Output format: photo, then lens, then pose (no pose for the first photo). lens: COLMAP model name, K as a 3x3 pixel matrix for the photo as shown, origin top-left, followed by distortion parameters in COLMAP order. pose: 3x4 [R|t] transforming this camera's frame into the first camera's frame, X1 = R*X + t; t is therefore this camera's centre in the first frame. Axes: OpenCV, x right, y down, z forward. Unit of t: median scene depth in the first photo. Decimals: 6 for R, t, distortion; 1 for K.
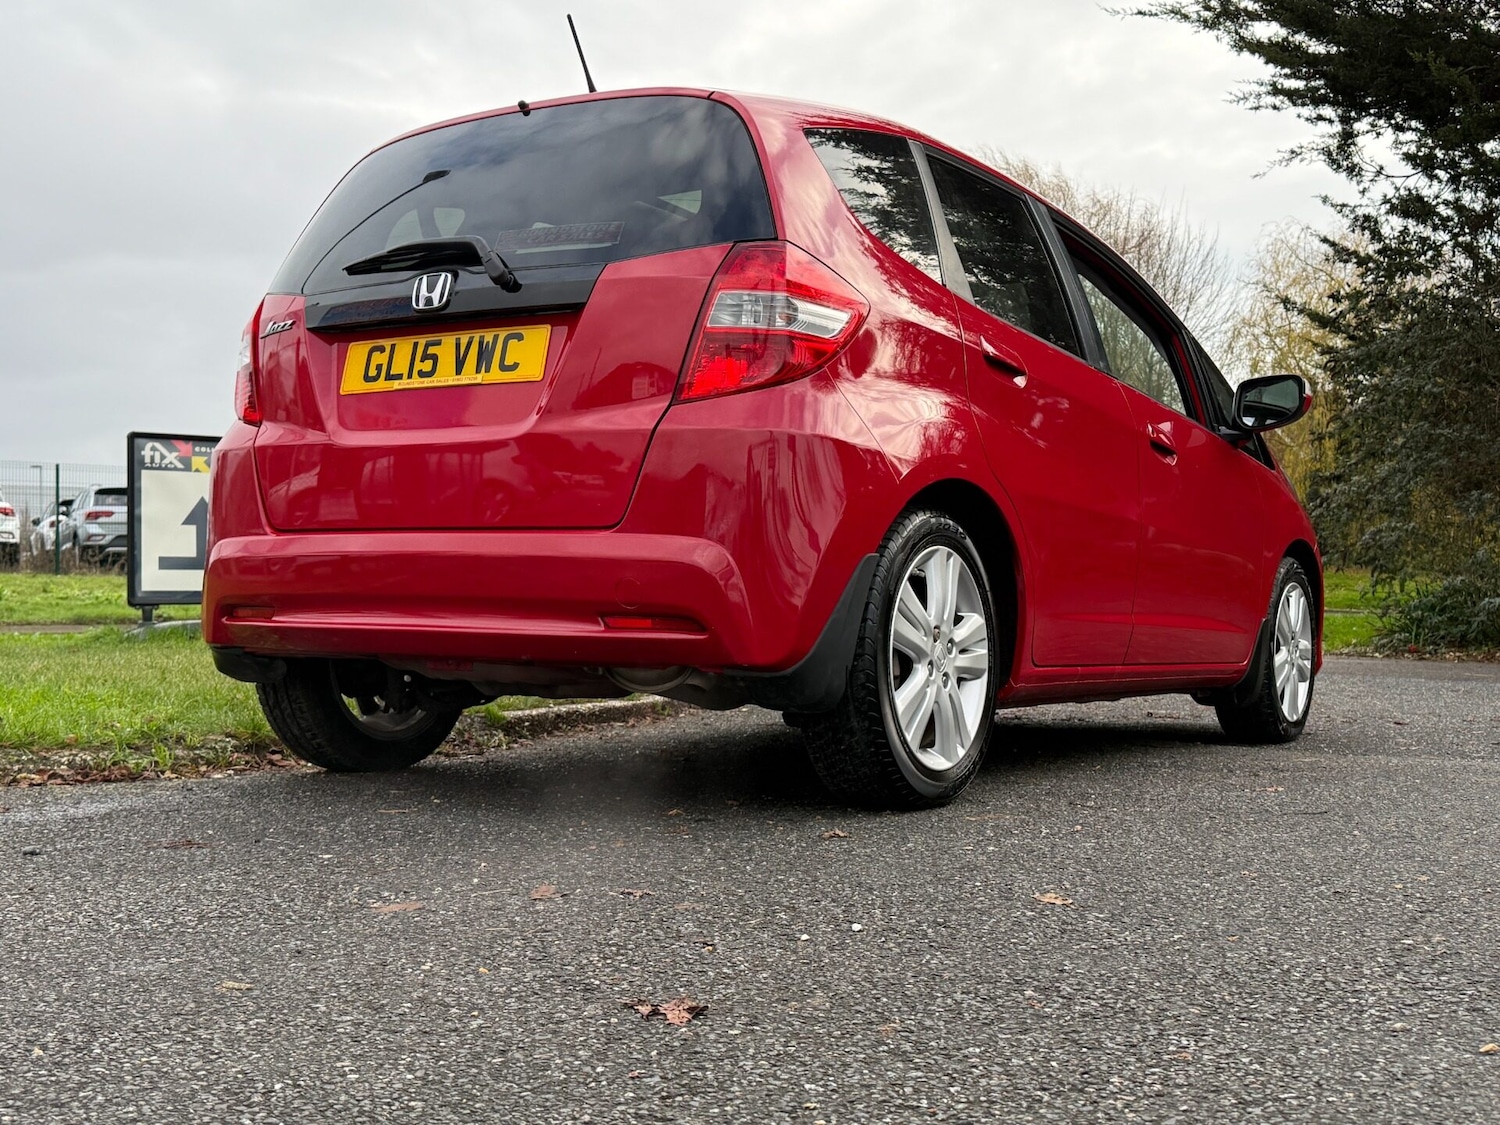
lens RADIAL K [[1692.0, 0, 731.9], [0, 1692.0, 568.5], [0, 0, 1]] dist [0.133663, -0.024142]
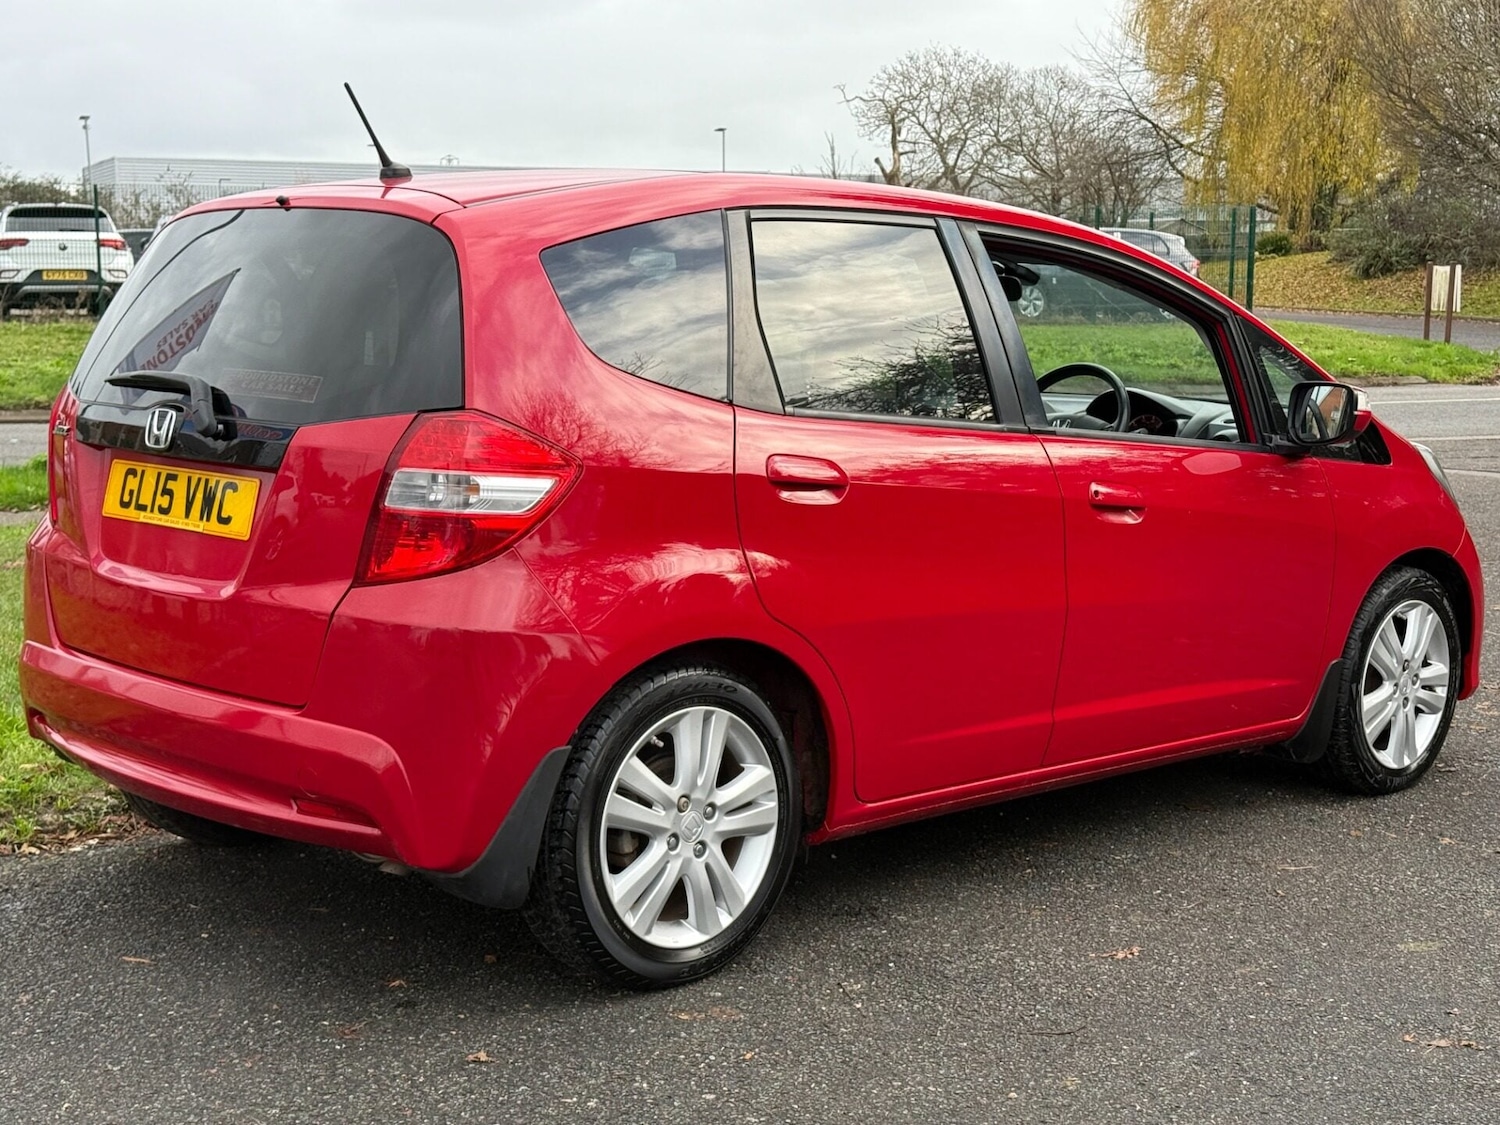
lens RADIAL K [[2155.8, 0, 750.0], [0, 2155.8, 562.5], [0, 0, 1]] dist [0.157944, -0.166264]
pose [[0.974217, 0.029797, -0.223638, 0.413532], [0.002503, 0.989752, 0.142776, -0.258314], [0.225600, -0.139655, 0.964158, -0.107996]]
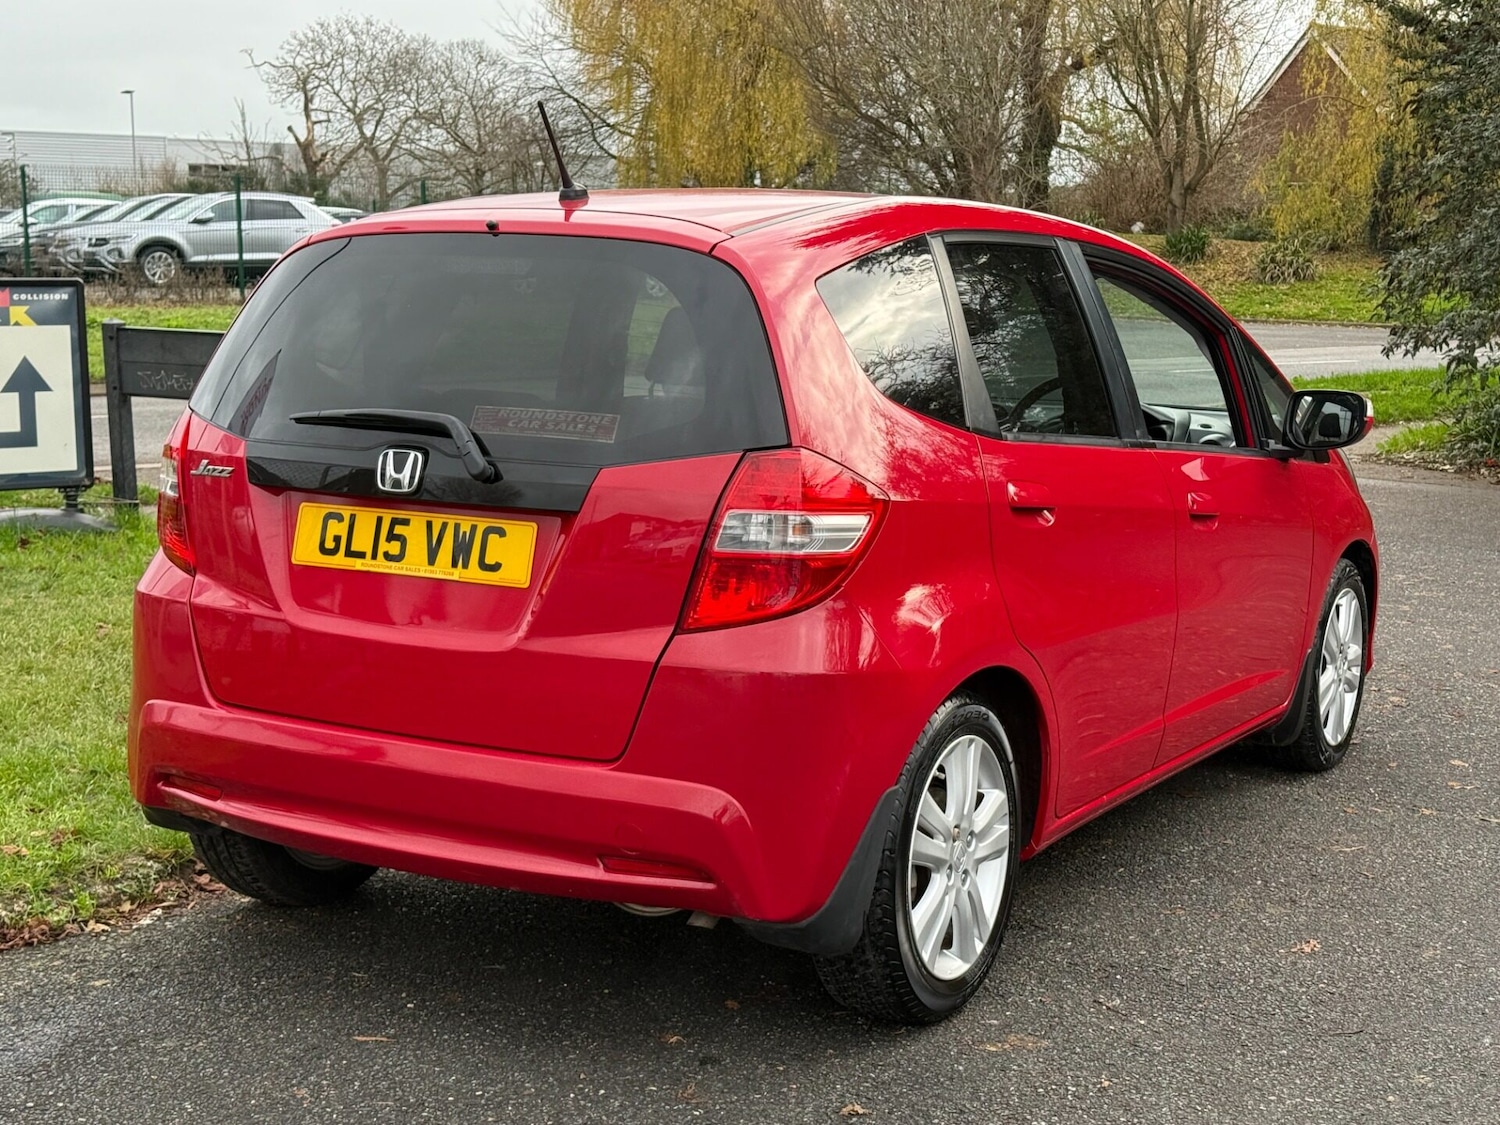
lens RADIAL K [[2155.8, 0, 750.0], [0, 2155.8, 562.5], [0, 0, 1]] dist [0.157944, -0.166264]
pose [[0.998890, -0.003805, 0.046940, -0.045658], [-0.003517, 0.987918, 0.154938, -0.287768], [-0.046962, -0.154931, 0.986808, -0.131695]]
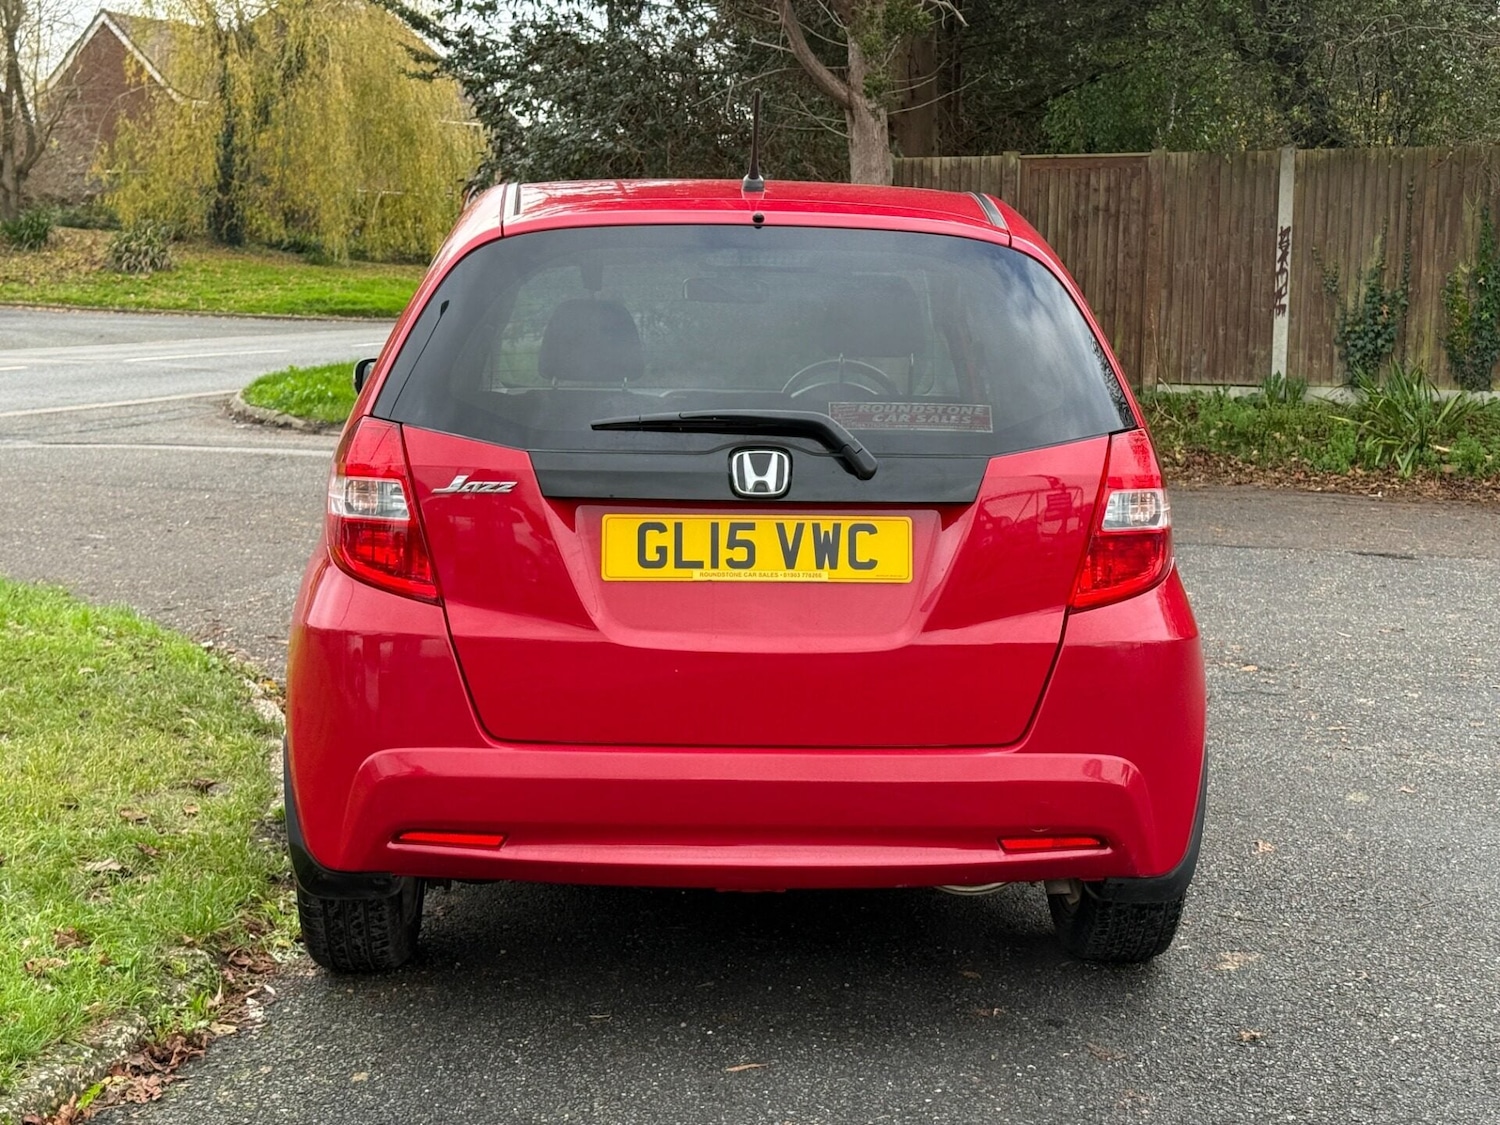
lens RADIAL K [[2155.8, 0, 750.0], [0, 2155.8, 562.5], [0, 0, 1]] dist [0.157944, -0.166264]
pose [[0.819942, -0.078213, 0.567079, -0.789454], [-0.012803, 0.987869, 0.154762, -0.282586], [-0.572304, -0.134156, 0.808994, 0.117623]]
